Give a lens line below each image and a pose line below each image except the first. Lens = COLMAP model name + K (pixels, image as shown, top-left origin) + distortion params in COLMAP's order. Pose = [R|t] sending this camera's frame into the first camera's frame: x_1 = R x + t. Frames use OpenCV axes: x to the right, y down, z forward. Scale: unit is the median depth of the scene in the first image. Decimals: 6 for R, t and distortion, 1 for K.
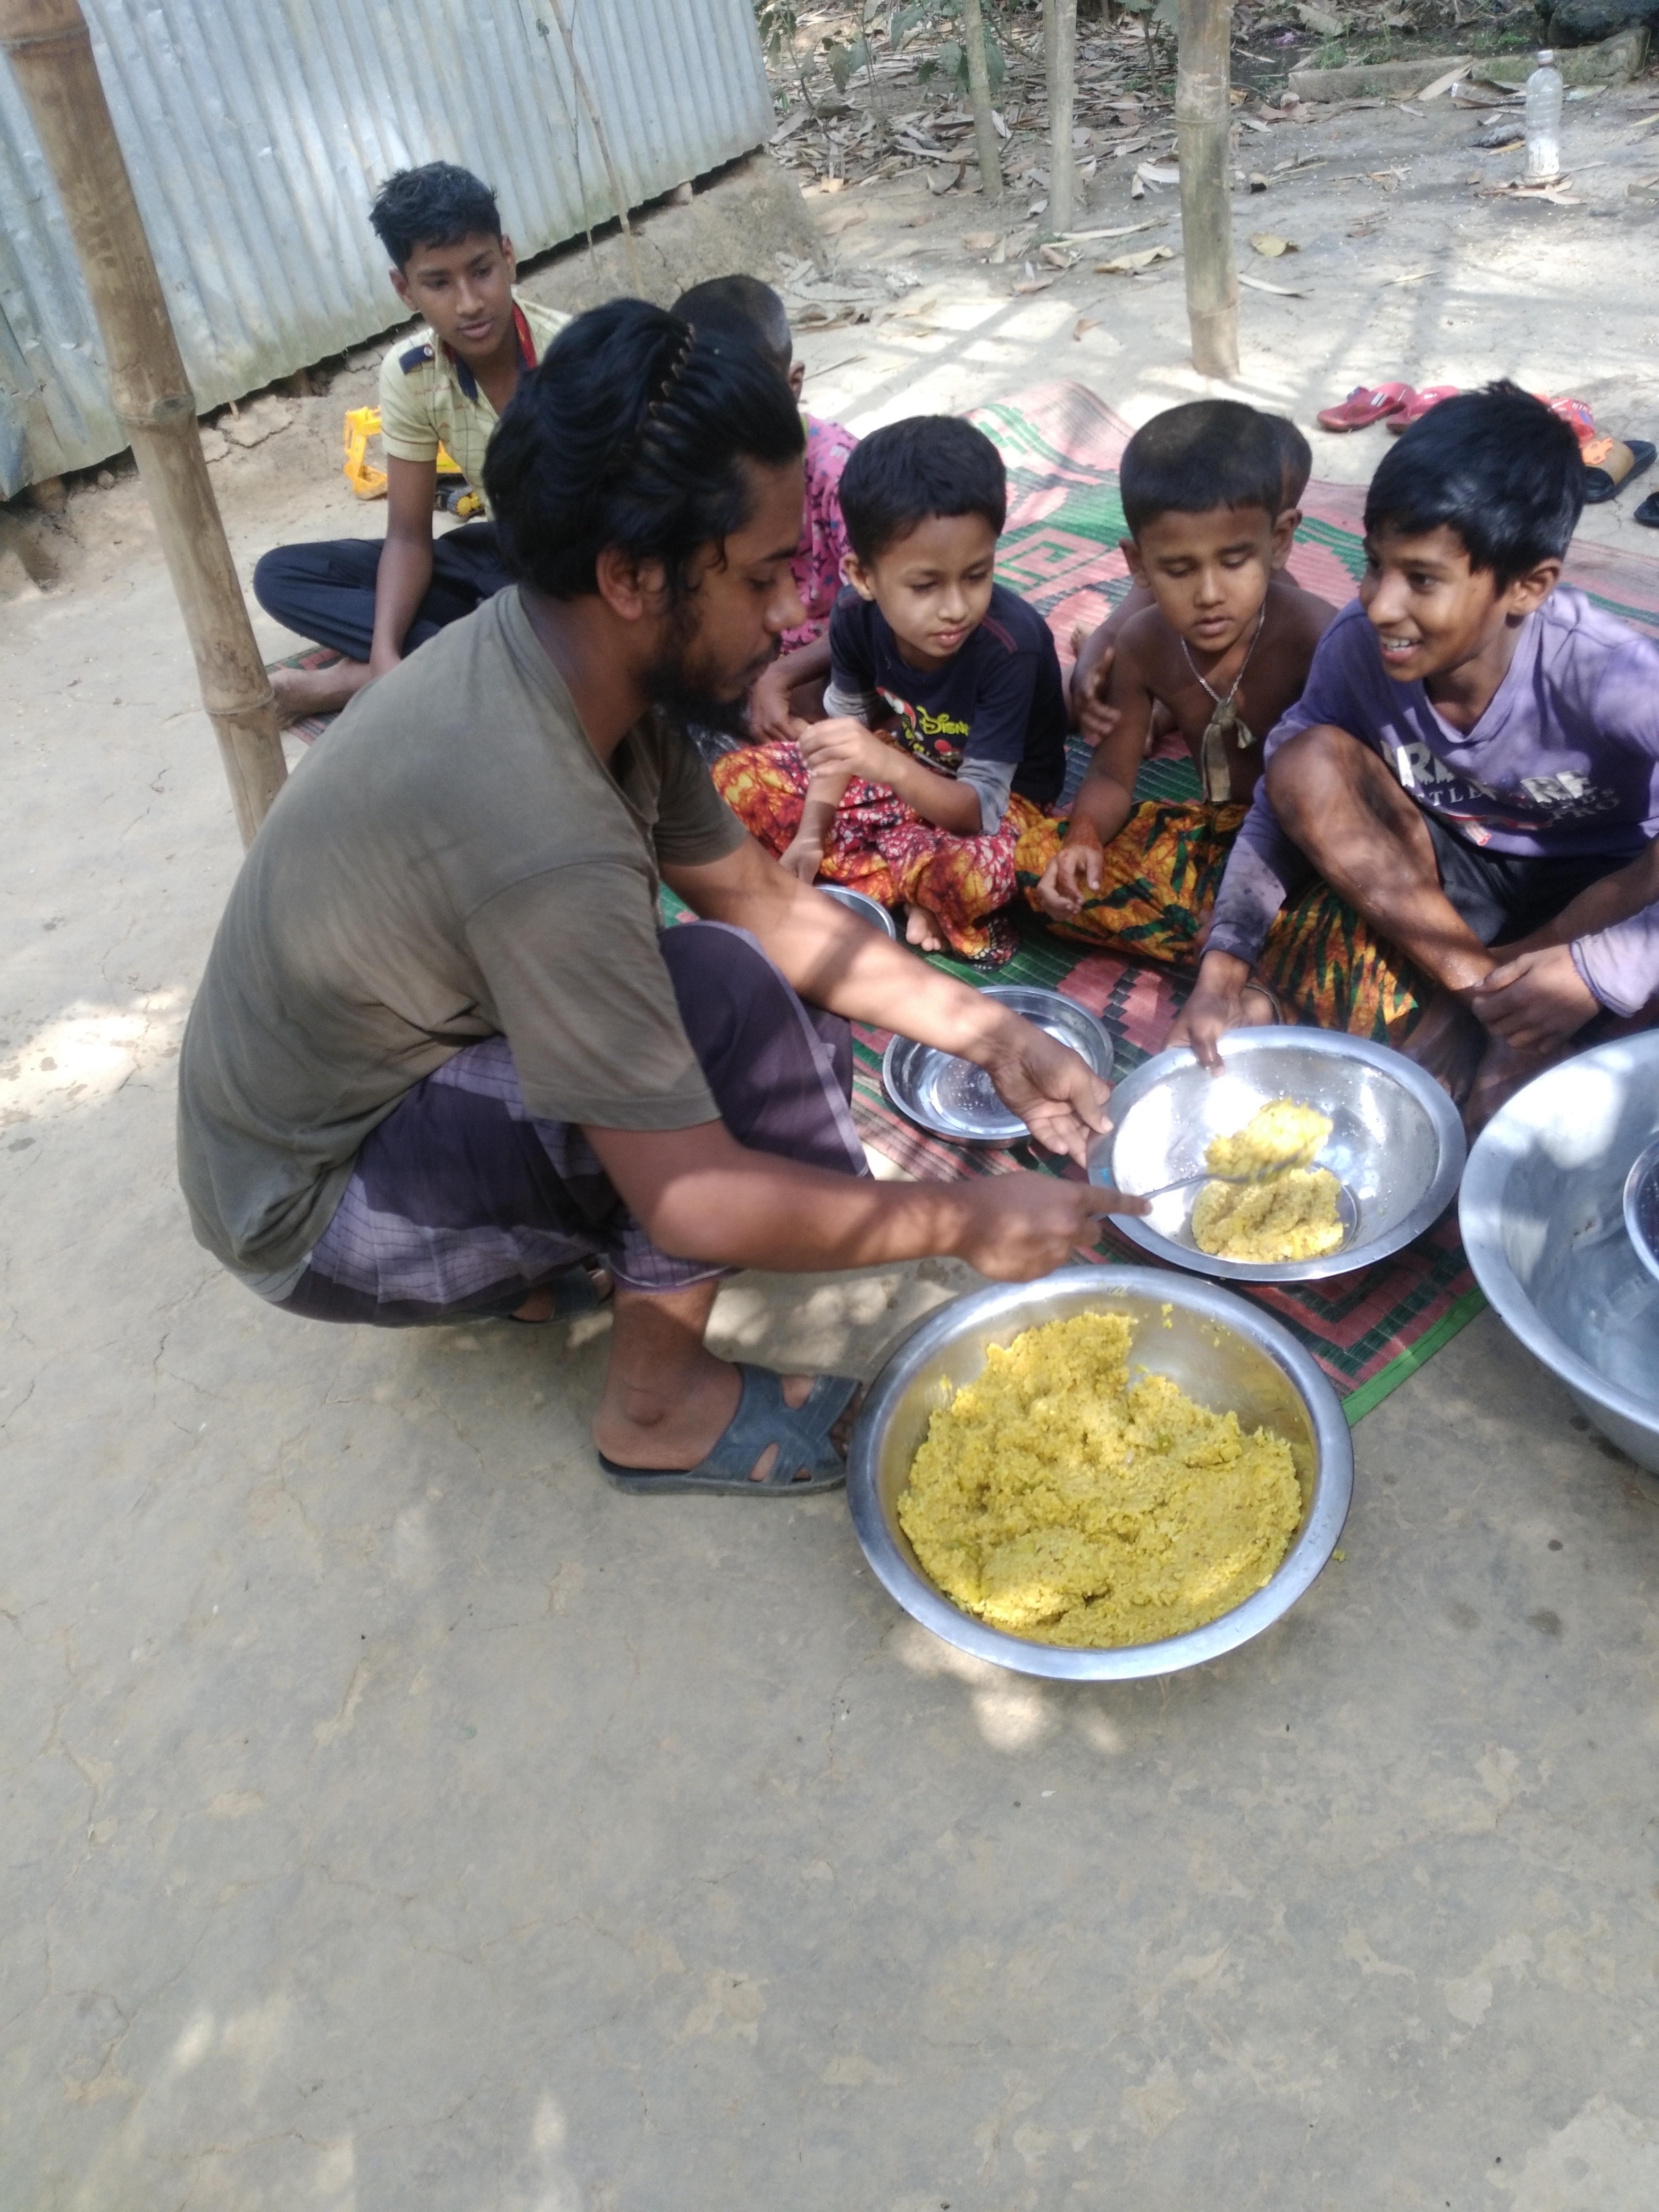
lens RADIAL K [[1792.3, 0, 829.5], [0, 1792.3, 1106.0], [0, 0, 1]] dist [0.003049, -0.099708]
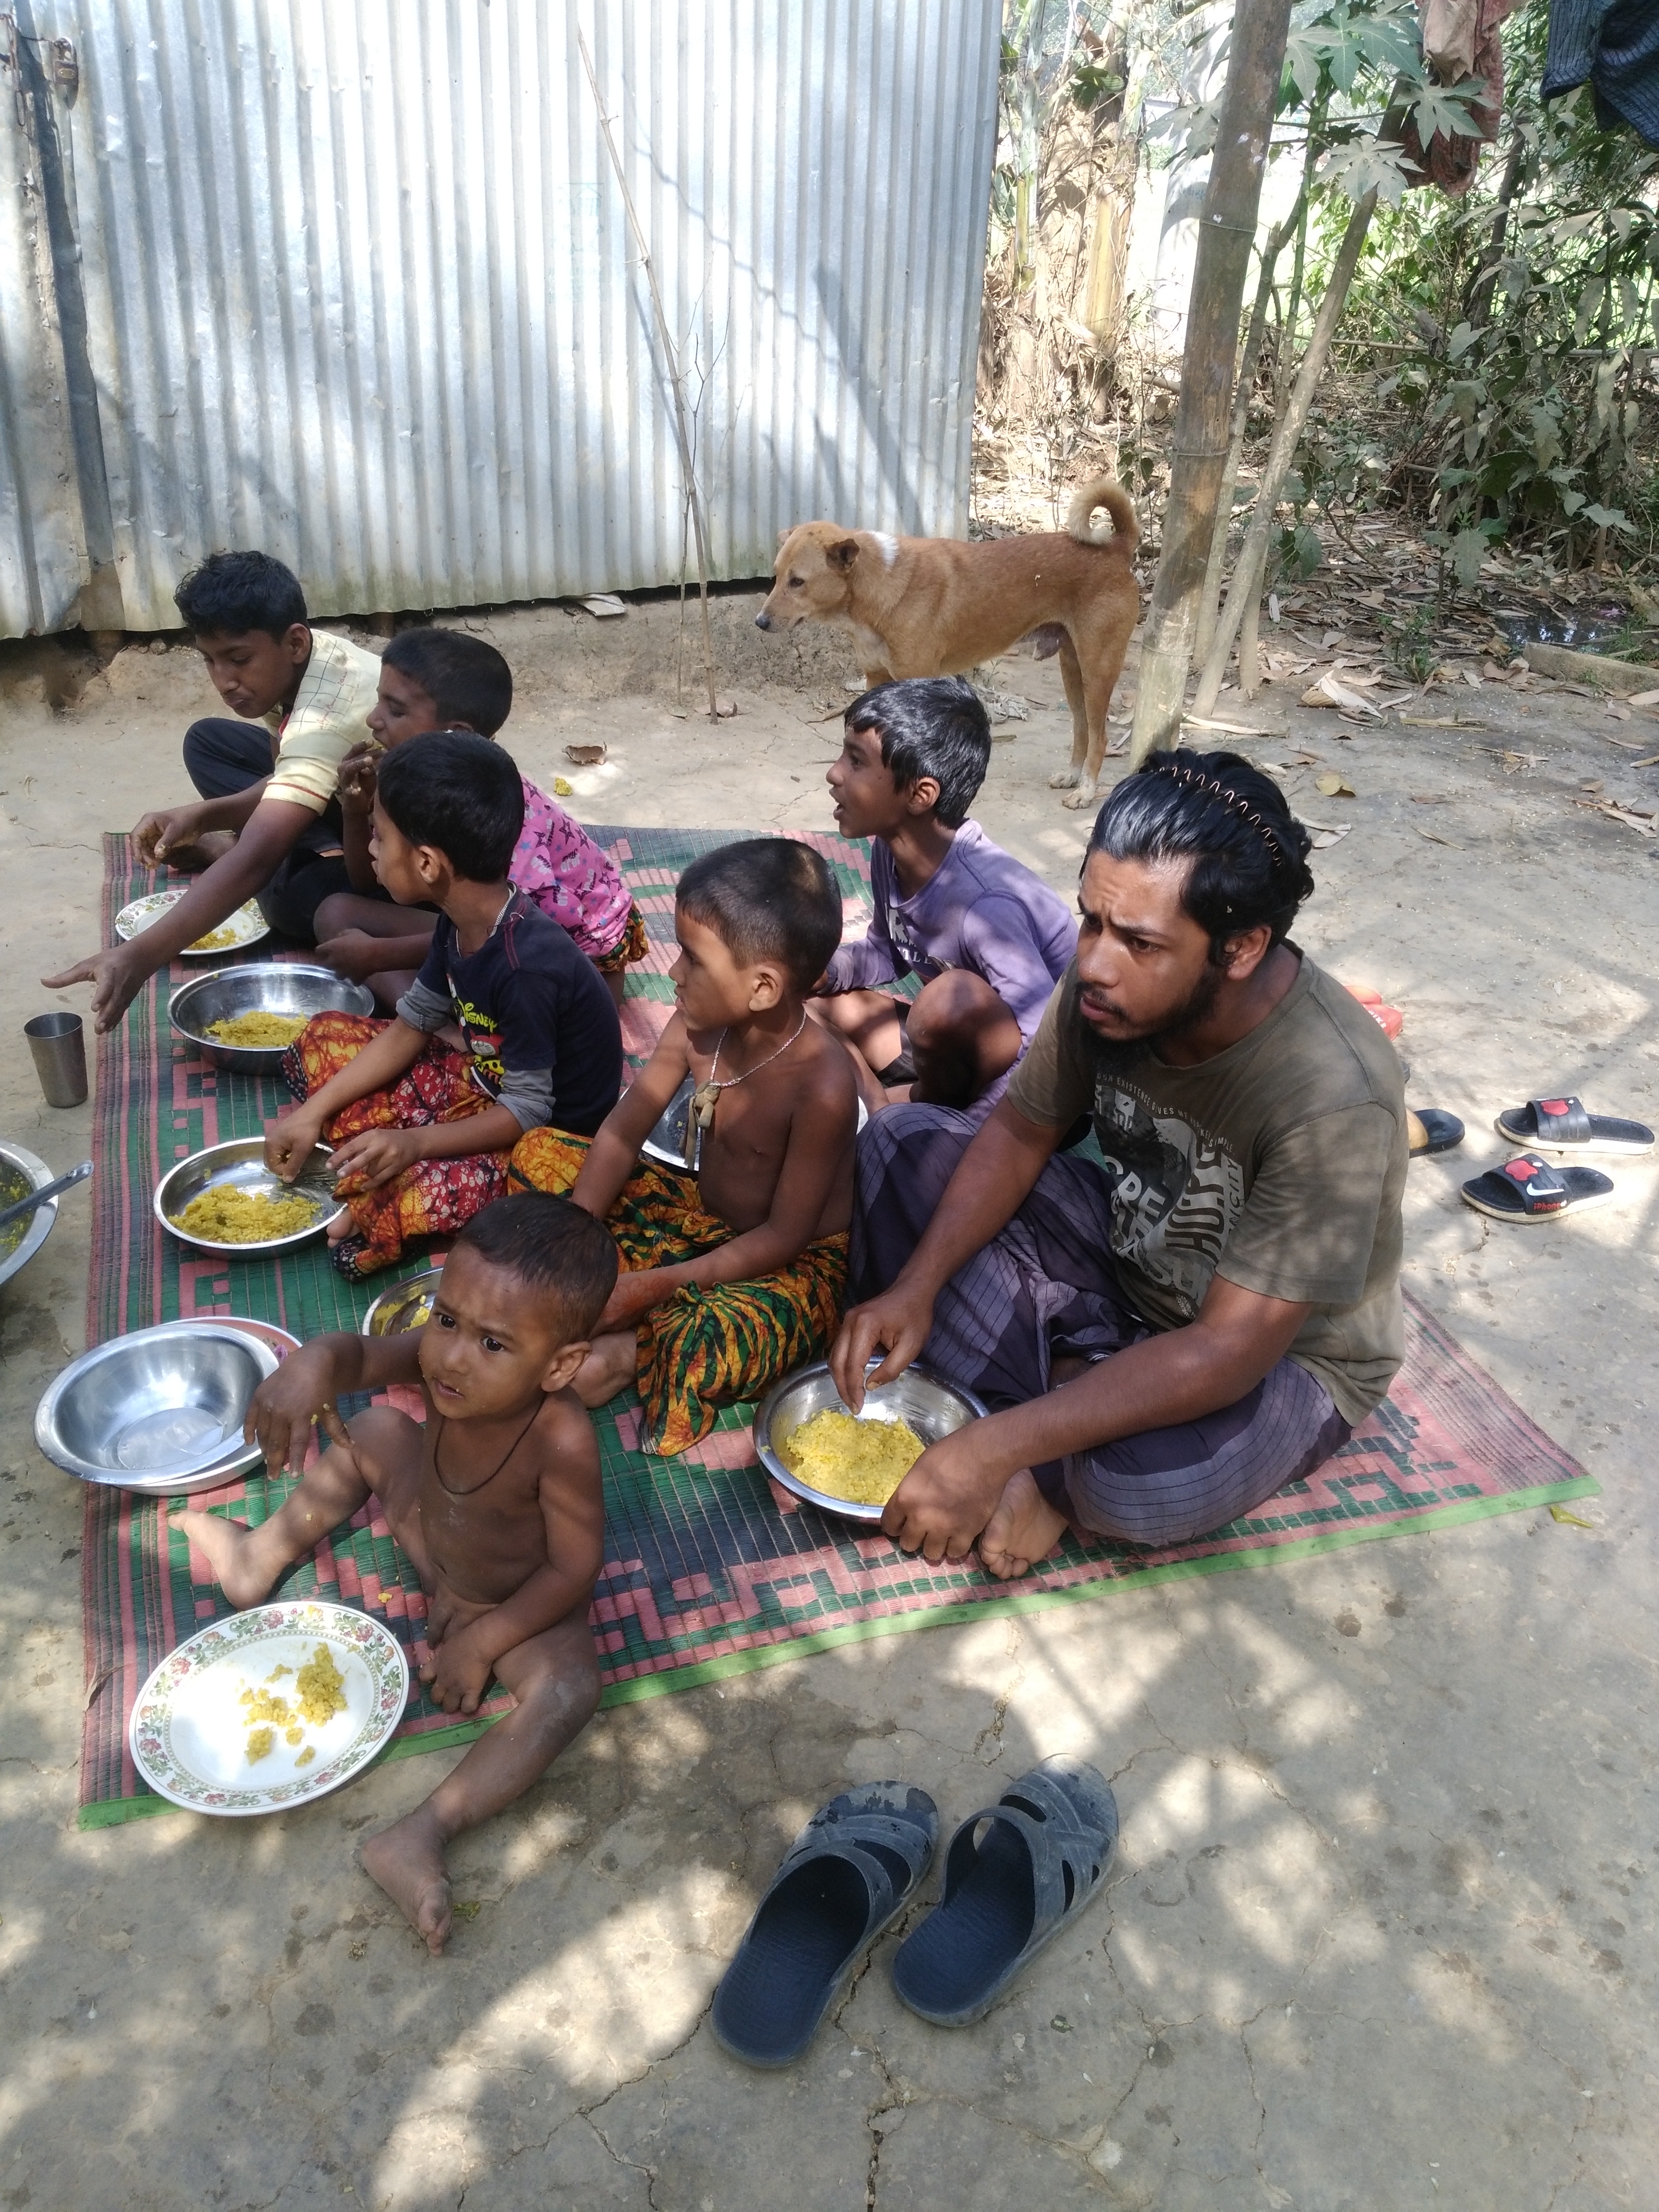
lens RADIAL K [[1792.3, 0, 829.5], [0, 1792.3, 1106.0], [0, 0, 1]] dist [0.003049, -0.099708]
pose [[0.925978, 0.338392, -0.167499, 0.218715], [-0.362290, 0.921230, -0.141707, -0.062260], [0.106352, 0.191901, 0.975635, -0.004391]]
